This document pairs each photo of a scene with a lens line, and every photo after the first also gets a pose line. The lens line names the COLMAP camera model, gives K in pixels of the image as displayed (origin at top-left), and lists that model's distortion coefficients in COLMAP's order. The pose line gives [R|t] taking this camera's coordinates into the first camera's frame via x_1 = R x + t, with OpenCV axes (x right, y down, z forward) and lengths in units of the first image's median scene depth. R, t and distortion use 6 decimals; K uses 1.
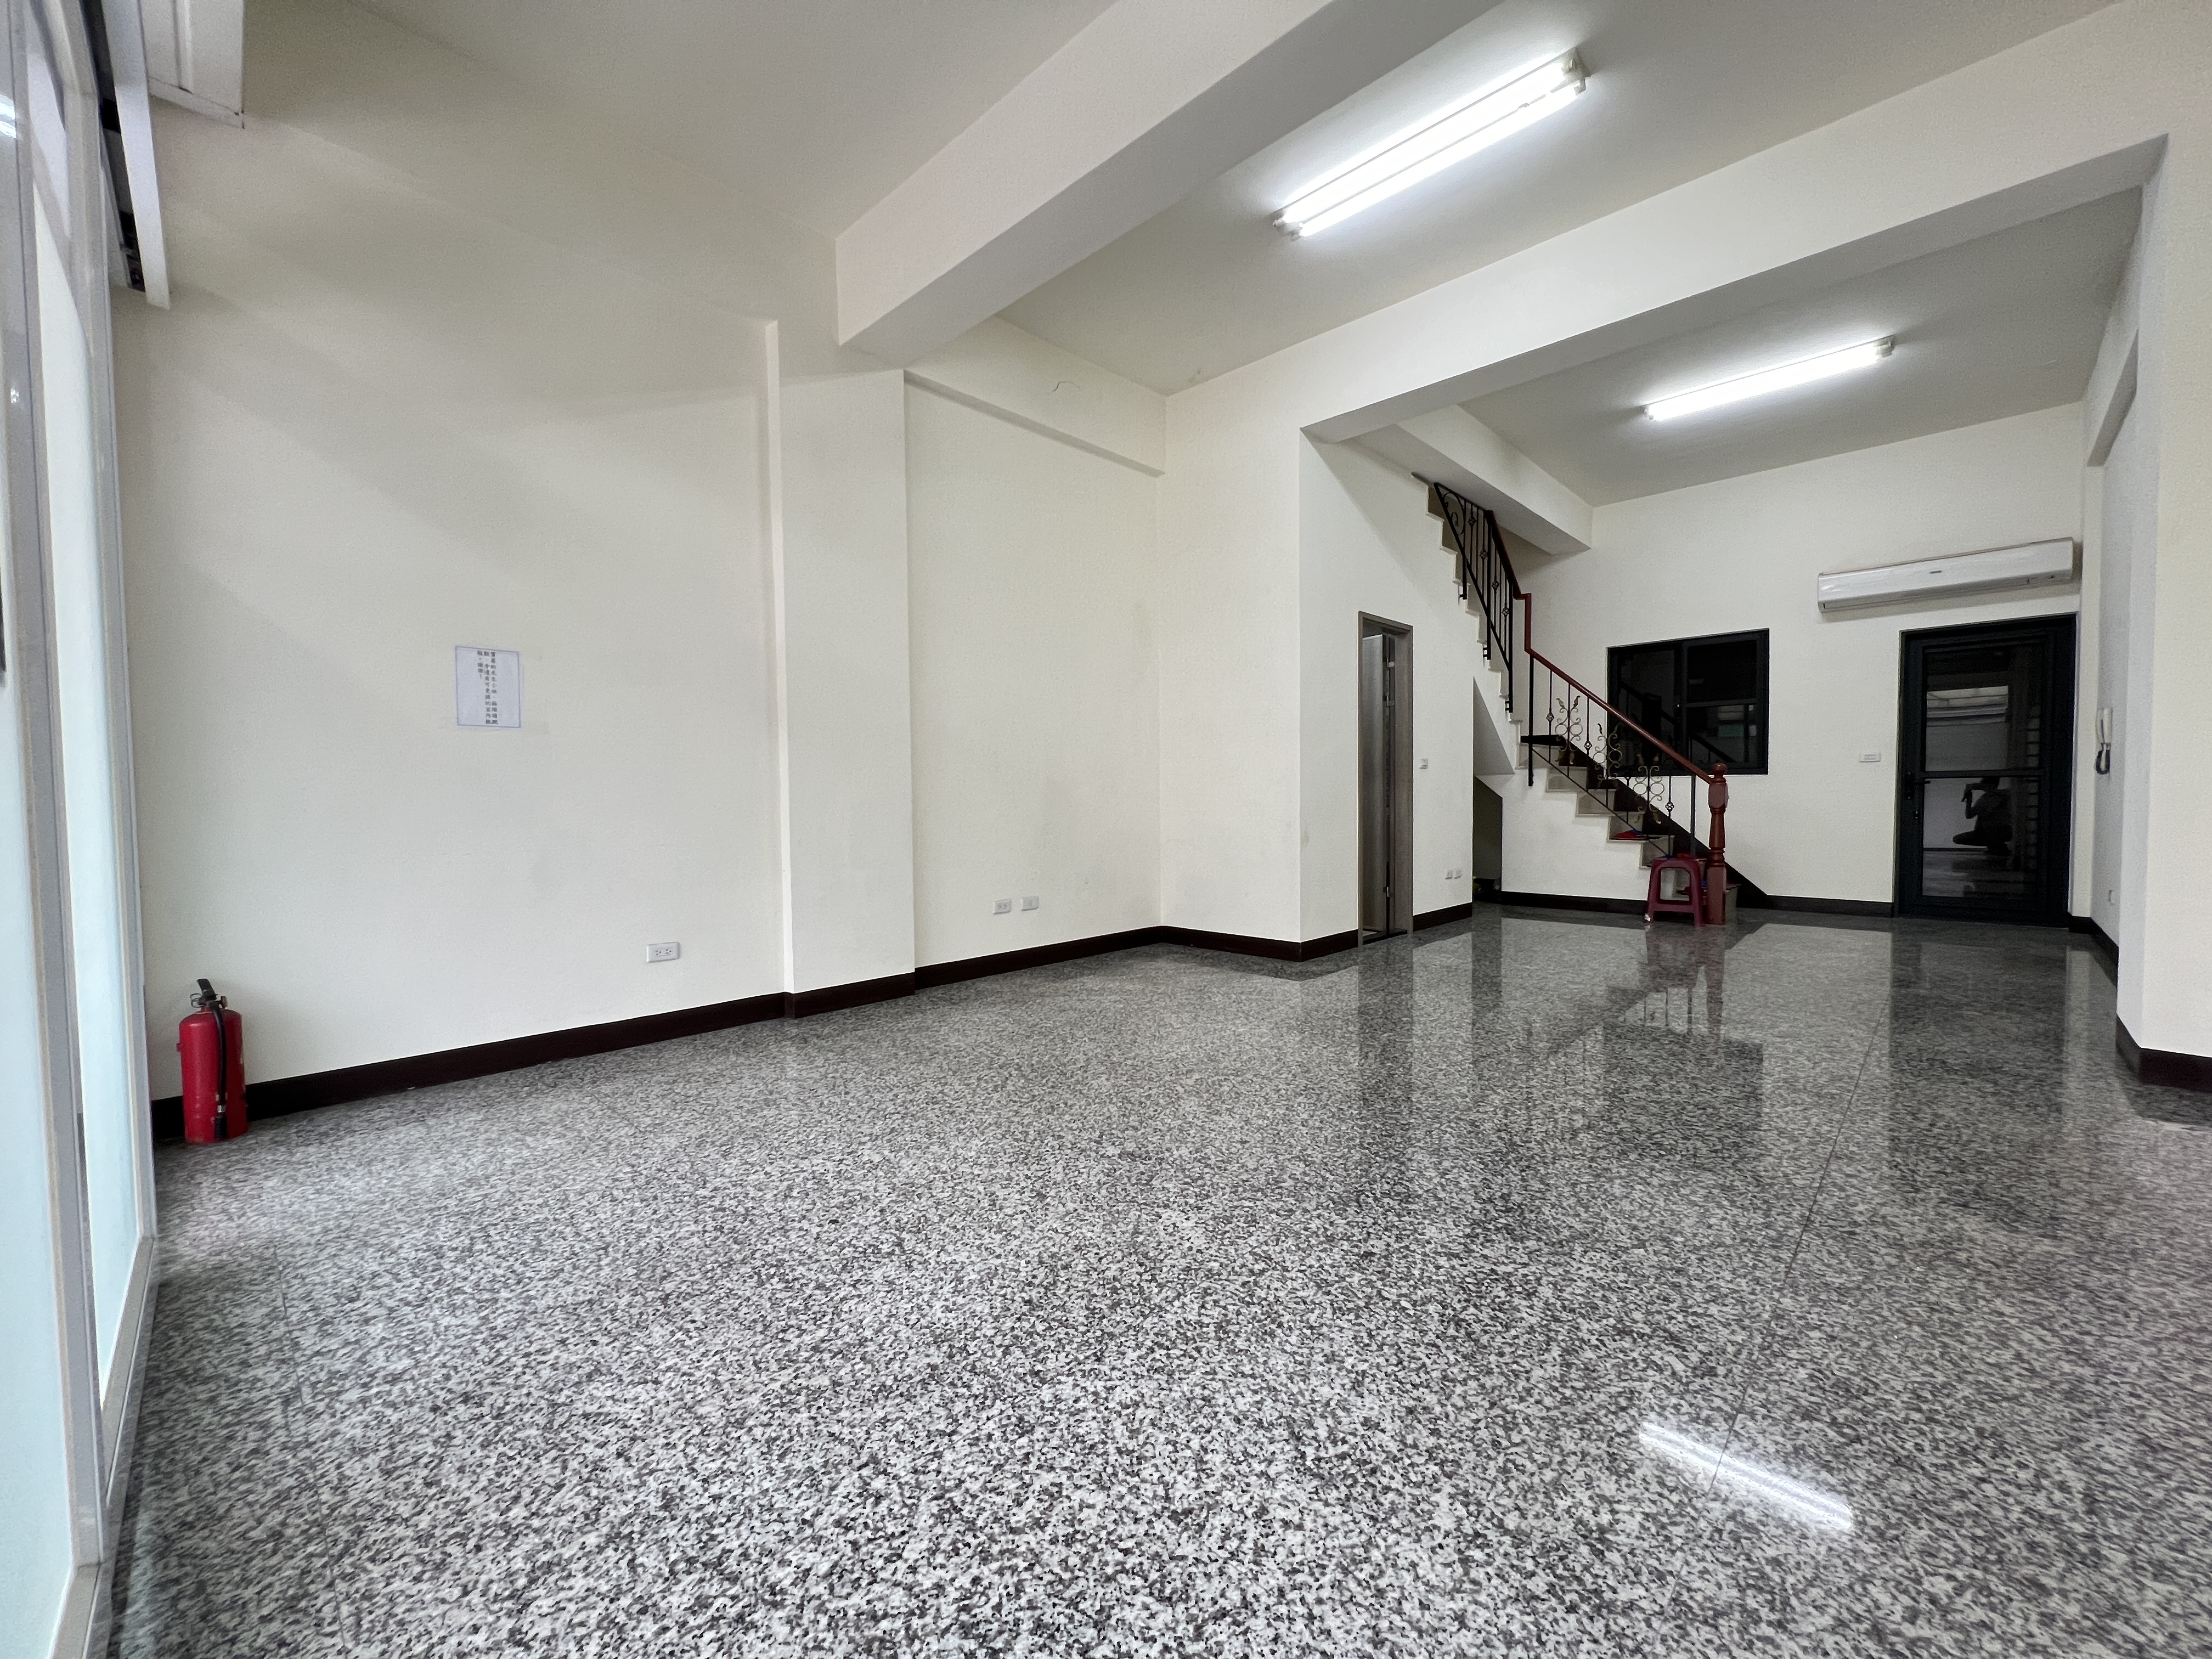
lens RADIAL K [[885.6, 0, 1106.0], [0, 885.6, 829.5], [0, 0, 1]] dist [-0.002688, -0.000396]
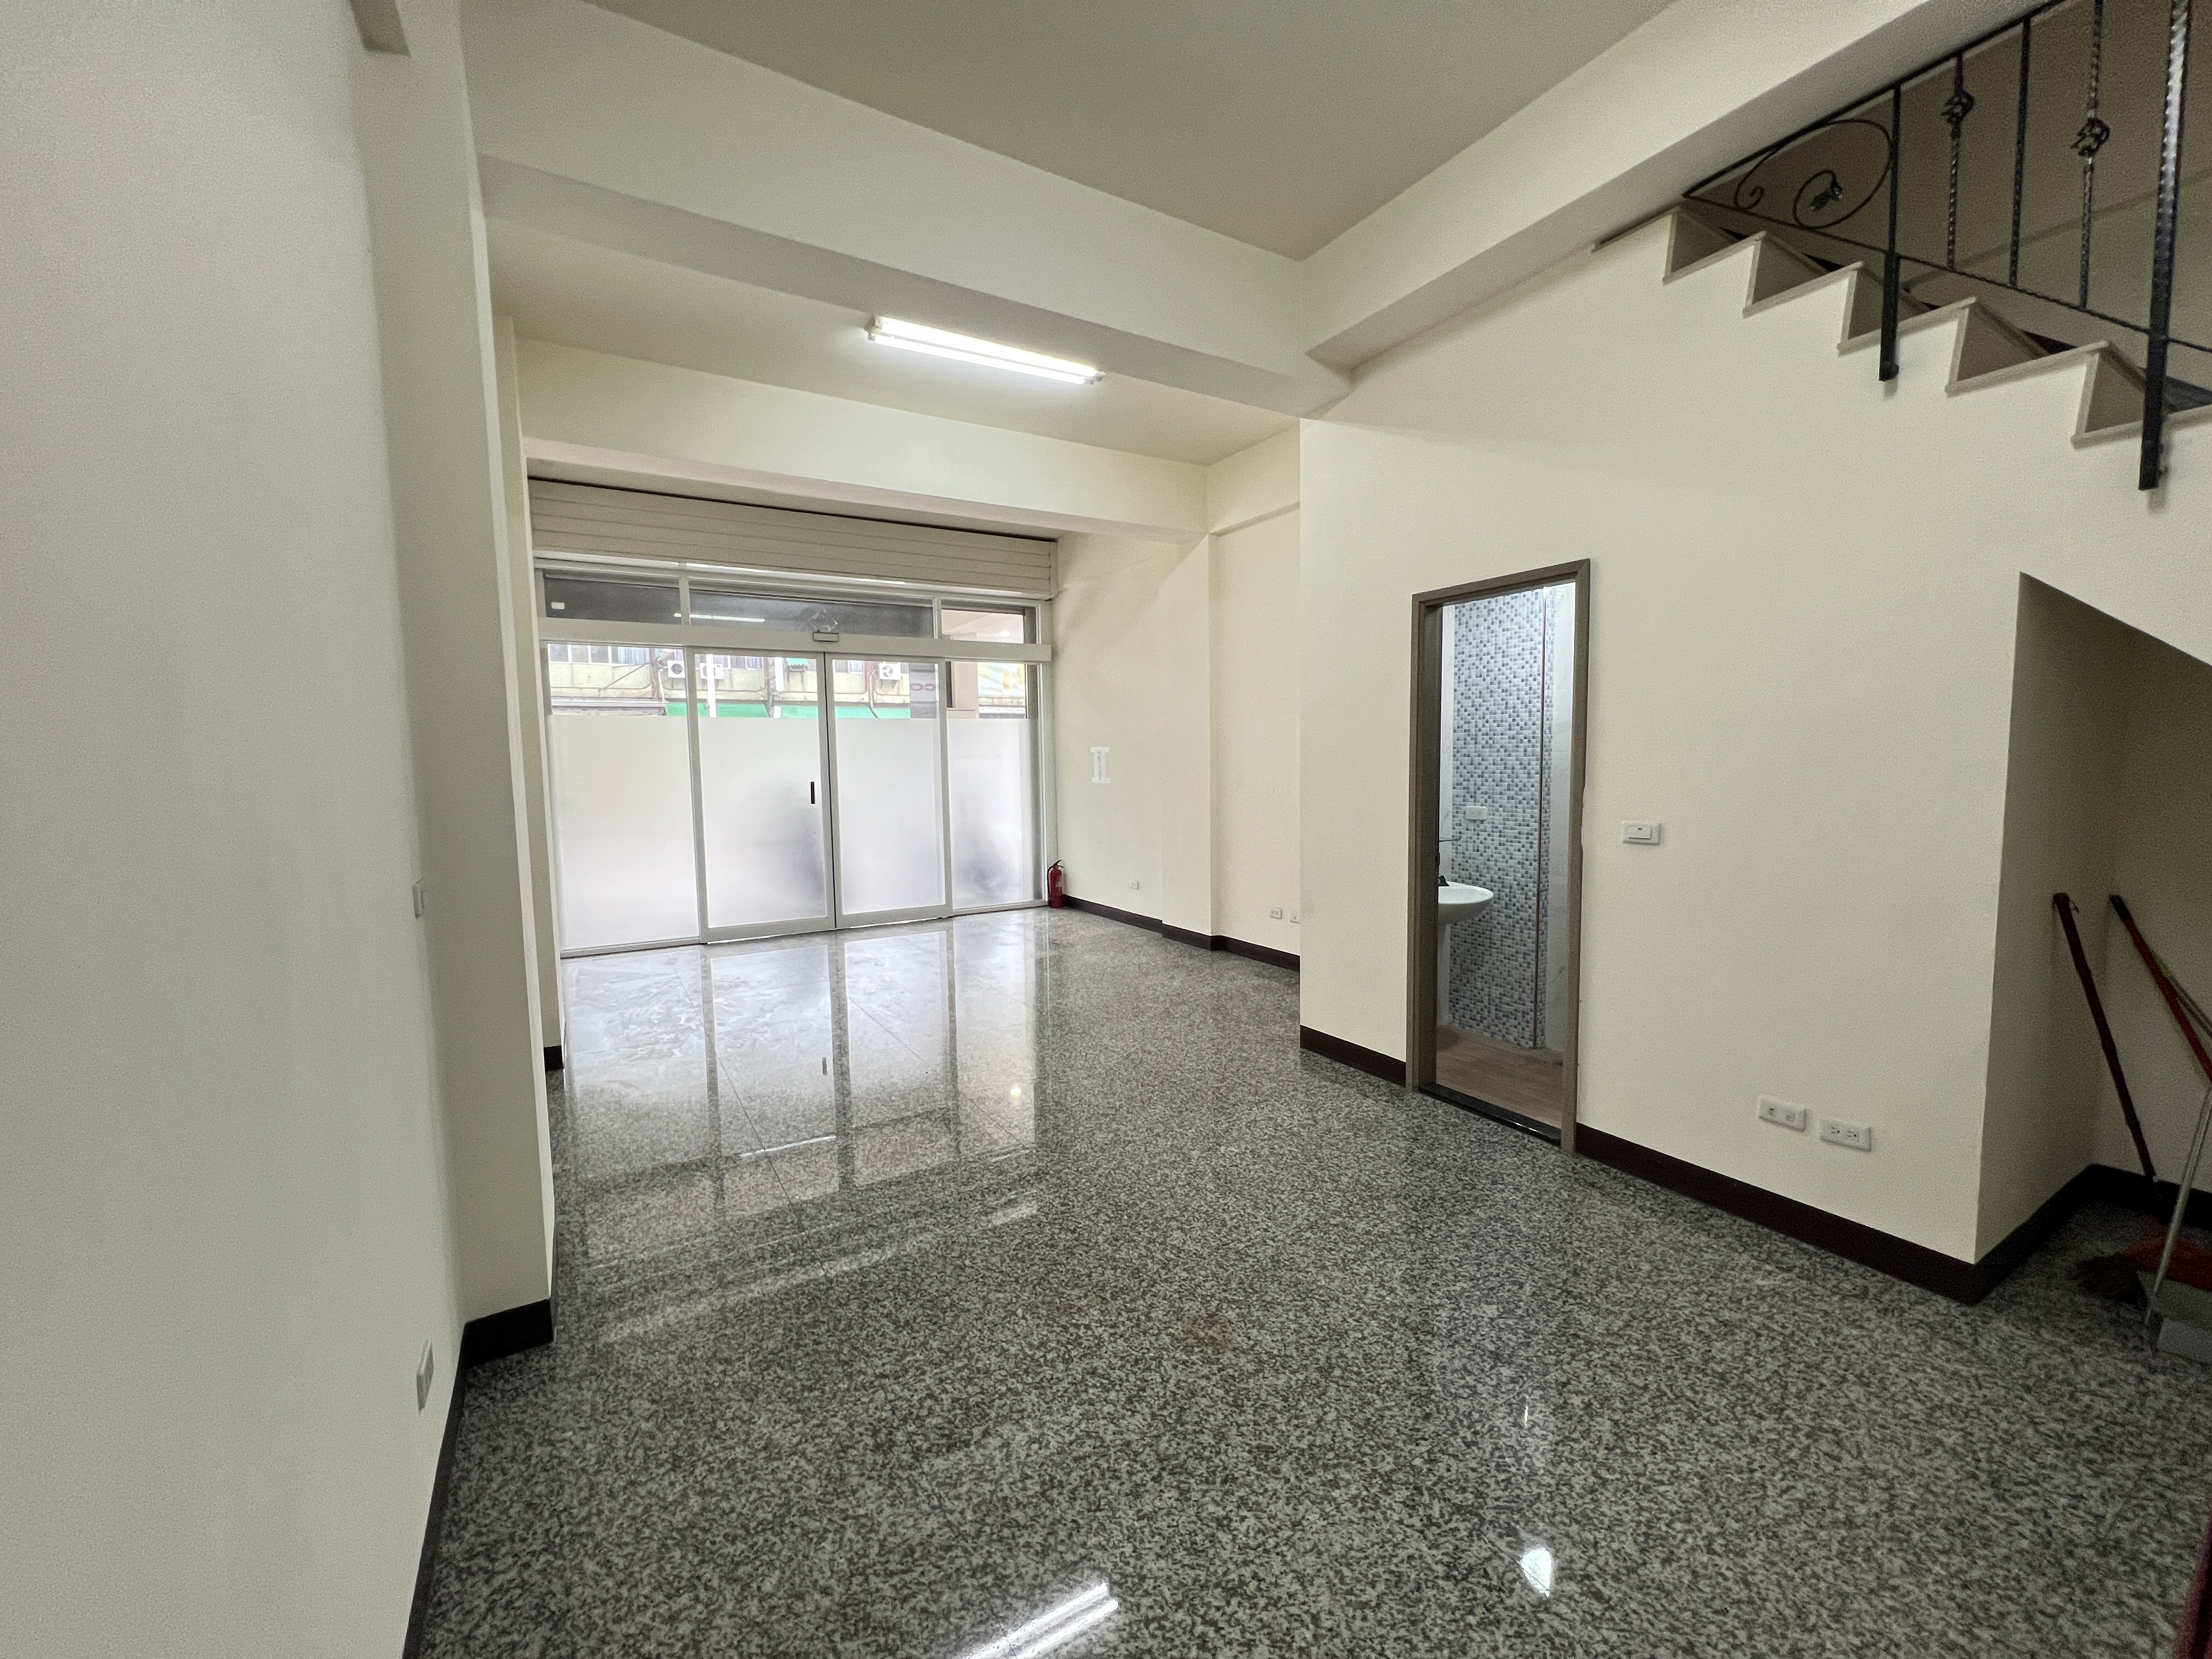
lens RADIAL K [[885.6, 0, 1106.0], [0, 885.6, 829.5], [0, 0, 1]] dist [-0.002688, -0.000396]
pose [[-0.253204, 0.091912, -0.963037, 1.181106], [-0.021166, 0.994712, 0.100501, -0.156579], [0.967181, 0.045831, -0.249919, 1.122353]]
